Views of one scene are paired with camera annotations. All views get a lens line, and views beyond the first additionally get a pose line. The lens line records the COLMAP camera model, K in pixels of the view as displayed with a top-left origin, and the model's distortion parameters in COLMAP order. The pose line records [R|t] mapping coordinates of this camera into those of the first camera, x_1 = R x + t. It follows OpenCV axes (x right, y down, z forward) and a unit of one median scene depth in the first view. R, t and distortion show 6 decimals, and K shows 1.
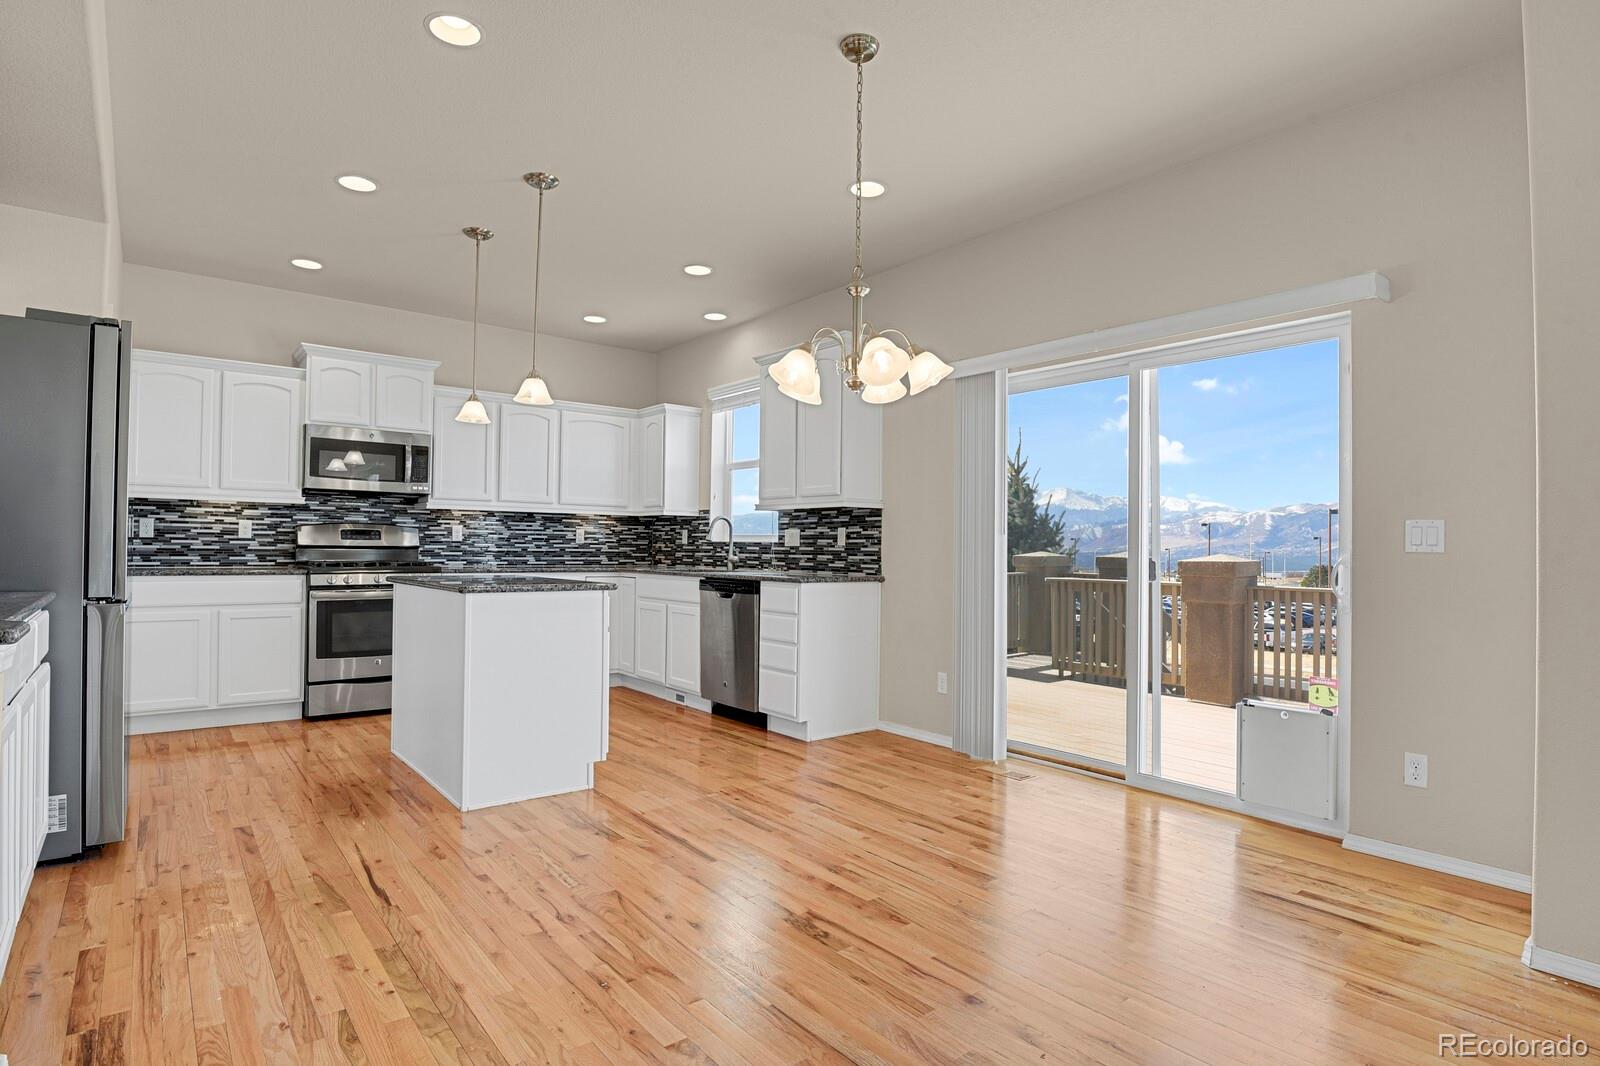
lens RADIAL K [[805.8, 0, 776.1], [0, 805.8, 528.5], [0, 0, 1]] dist [-0.027076, -0.001339]
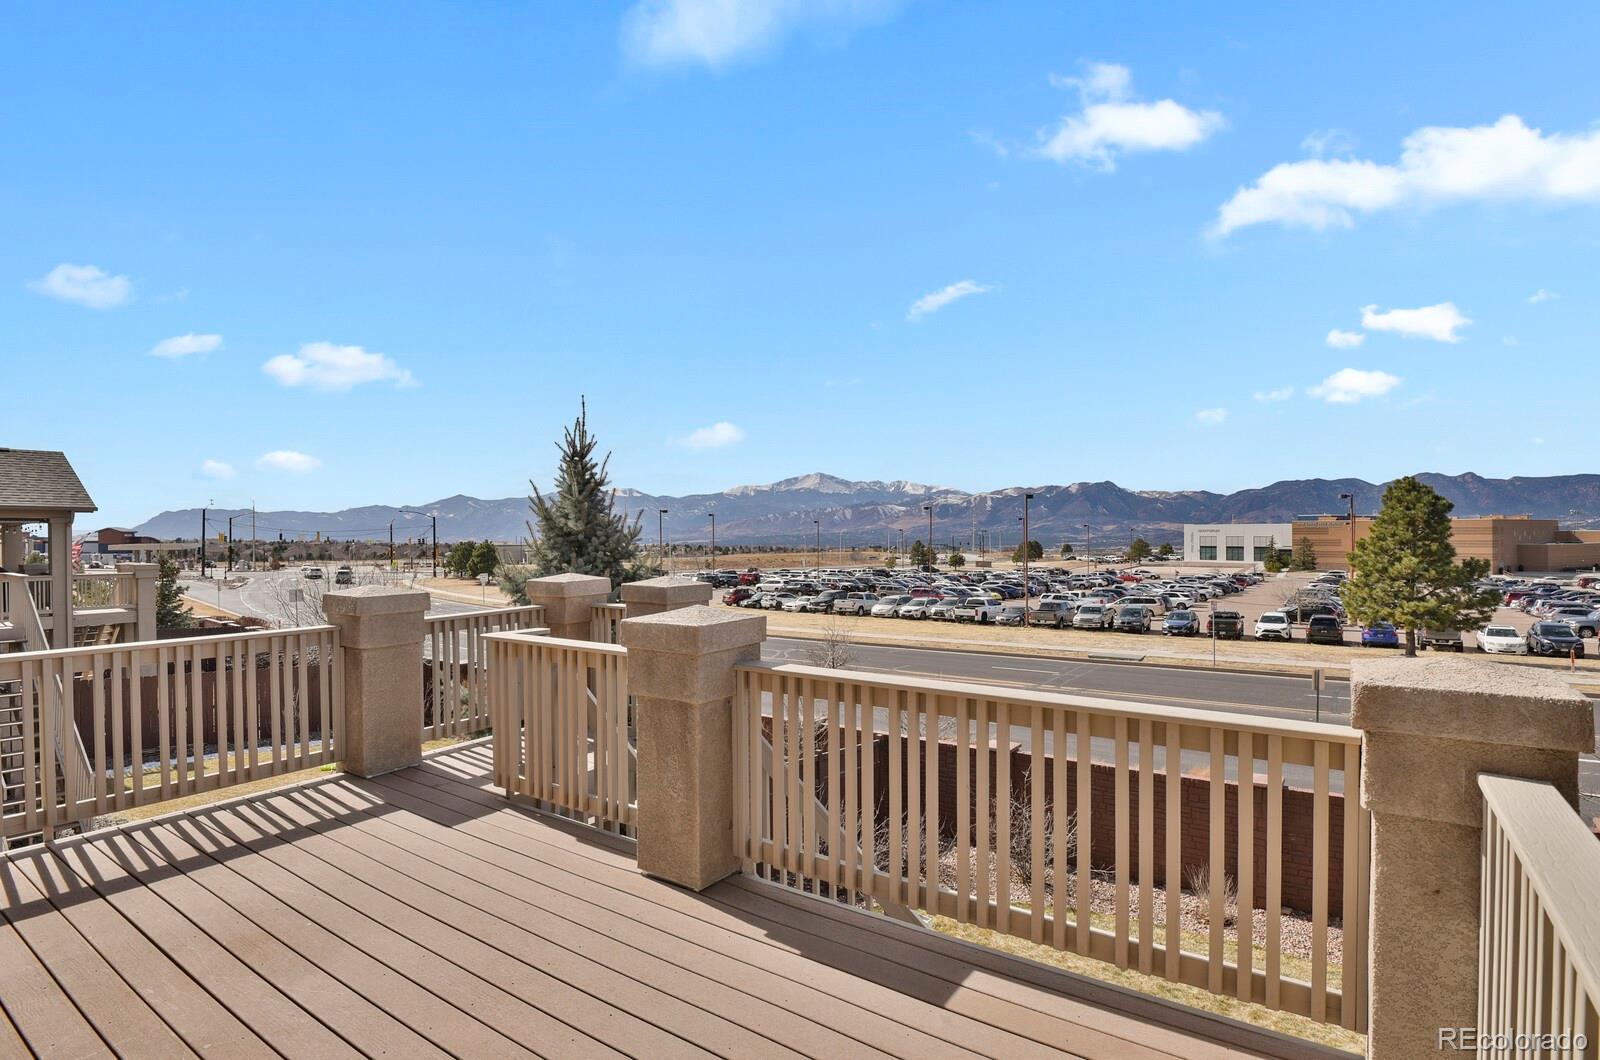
lens RADIAL K [[805.8, 0, 785.4], [0, 805.8, 529.1], [0, 0, 1]] dist [-0.027076, -0.001339]
pose [[0.953692, -0.015101, 0.300405, 0.560834], [0.008767, 0.999710, 0.022423, -0.041025], [-0.300656, -0.018751, 0.953548, 0.562690]]
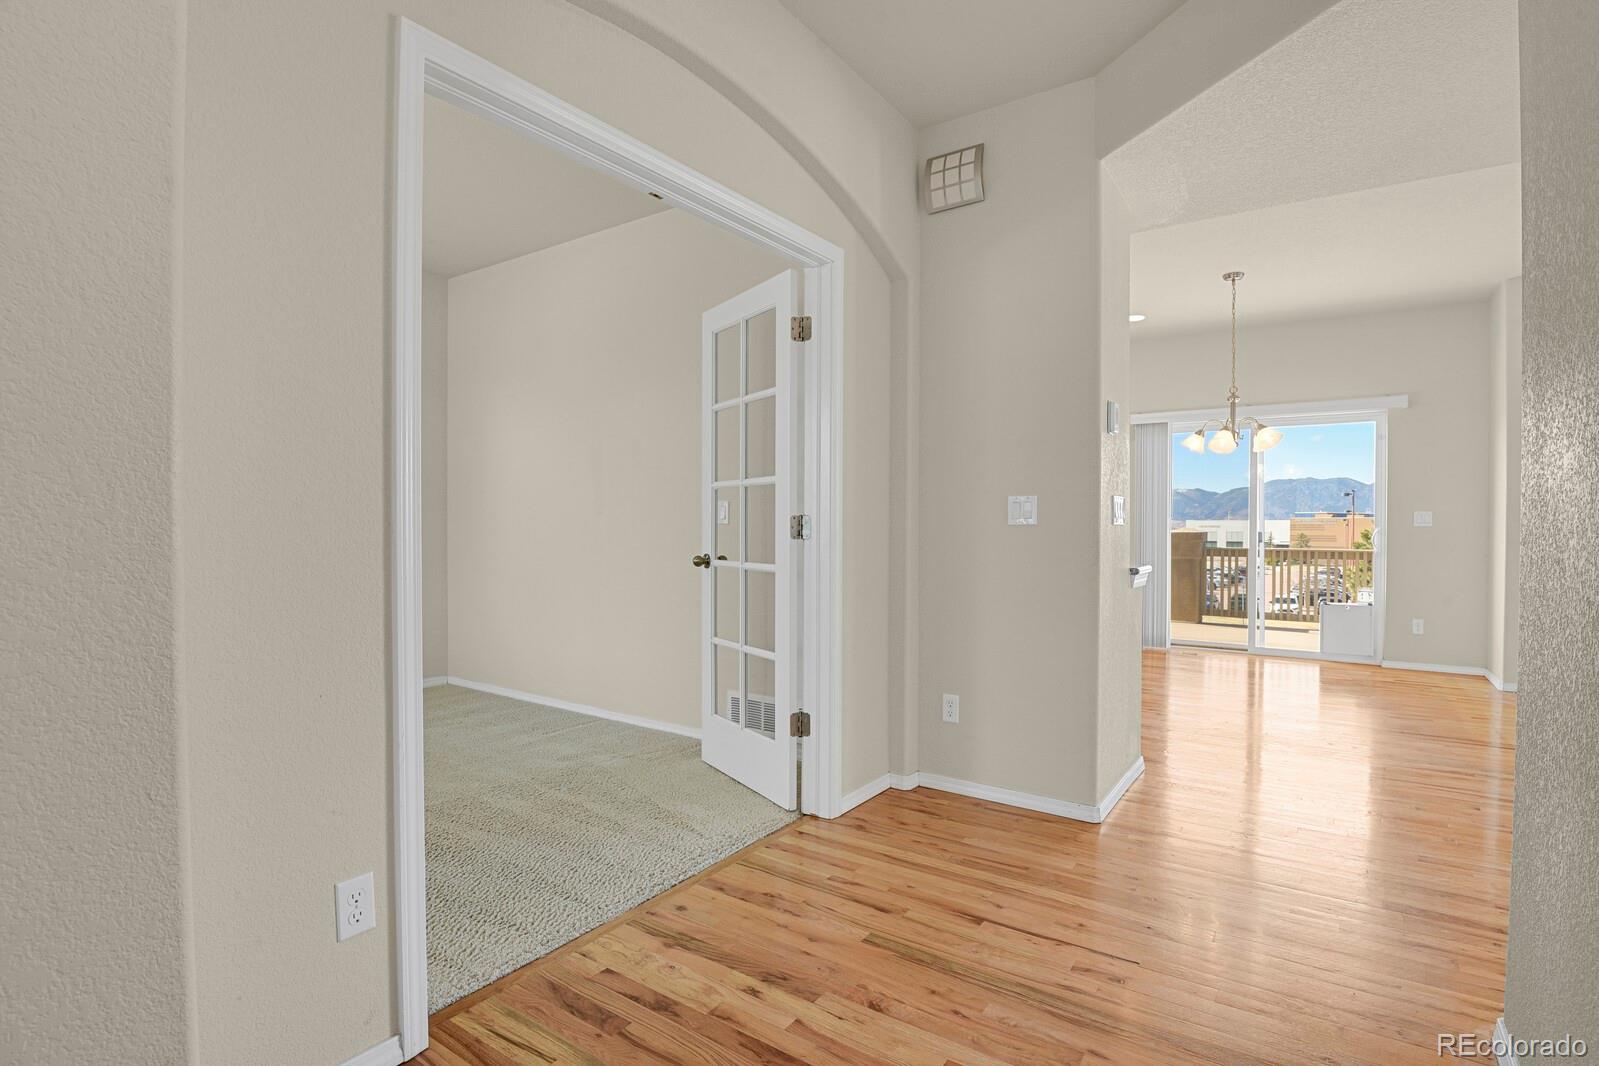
lens RADIAL K [[805.3, 0, 799.3], [0, 805.3, 536.2], [0, 0, 1]] dist [-0.027076, -0.001339]
pose [[0.947477, -0.014119, 0.319513, -0.816353], [0.001999, 0.999267, 0.038229, -0.013753], [-0.319819, -0.035583, 0.946810, -0.290675]]
